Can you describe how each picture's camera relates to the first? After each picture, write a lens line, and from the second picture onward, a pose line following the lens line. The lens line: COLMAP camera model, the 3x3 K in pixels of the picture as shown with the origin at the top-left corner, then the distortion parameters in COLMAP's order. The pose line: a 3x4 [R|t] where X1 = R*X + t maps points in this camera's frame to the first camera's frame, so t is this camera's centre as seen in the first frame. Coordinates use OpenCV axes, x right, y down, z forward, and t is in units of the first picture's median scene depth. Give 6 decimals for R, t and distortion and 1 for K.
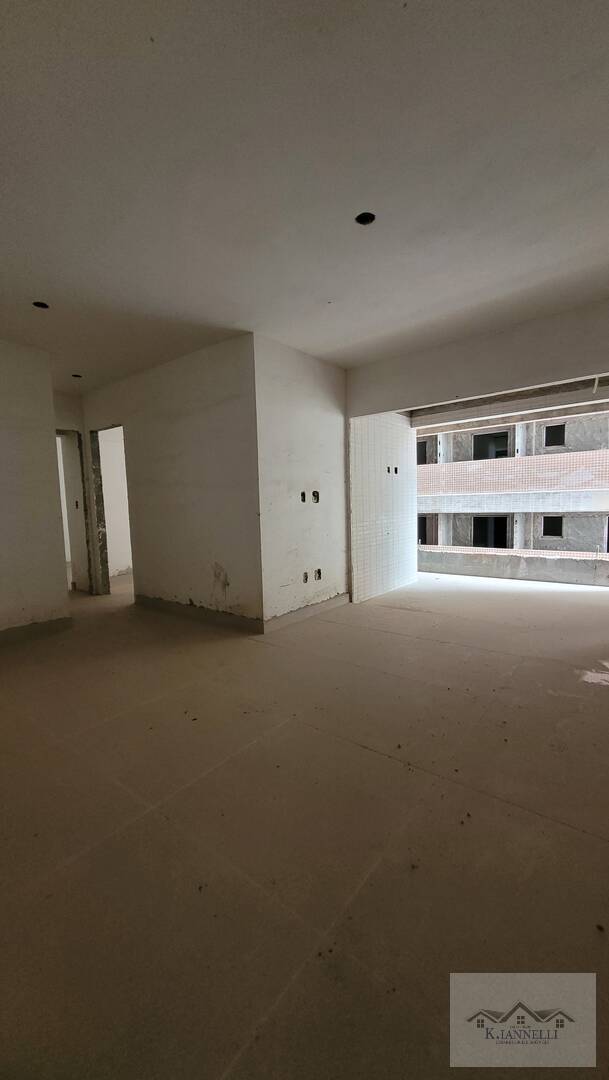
lens RADIAL K [[422.9, 0, 307.8], [0, 422.9, 540.6], [0, 0, 1]] dist [0.010155, -0.000219]
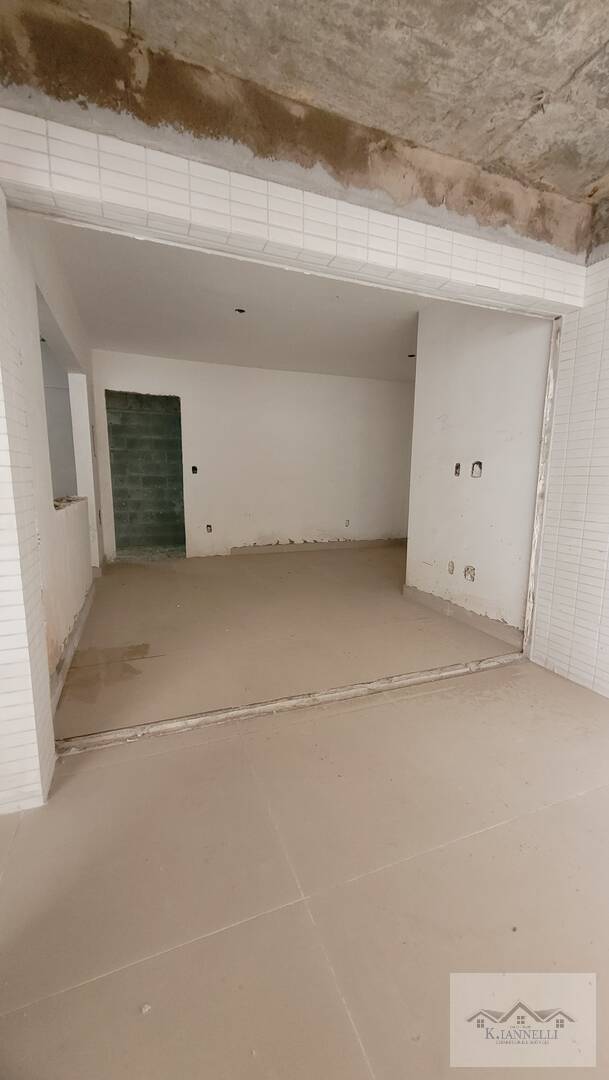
lens RADIAL K [[422.9, 0, 308.4], [0, 422.9, 542.0], [0, 0, 1]] dist [0.010155, -0.000219]
pose [[-0.505675, 0.161036, -0.847561, 0.796708], [-0.065308, 0.972461, 0.223731, -0.123278], [0.860249, 0.168487, -0.481232, 1.103011]]
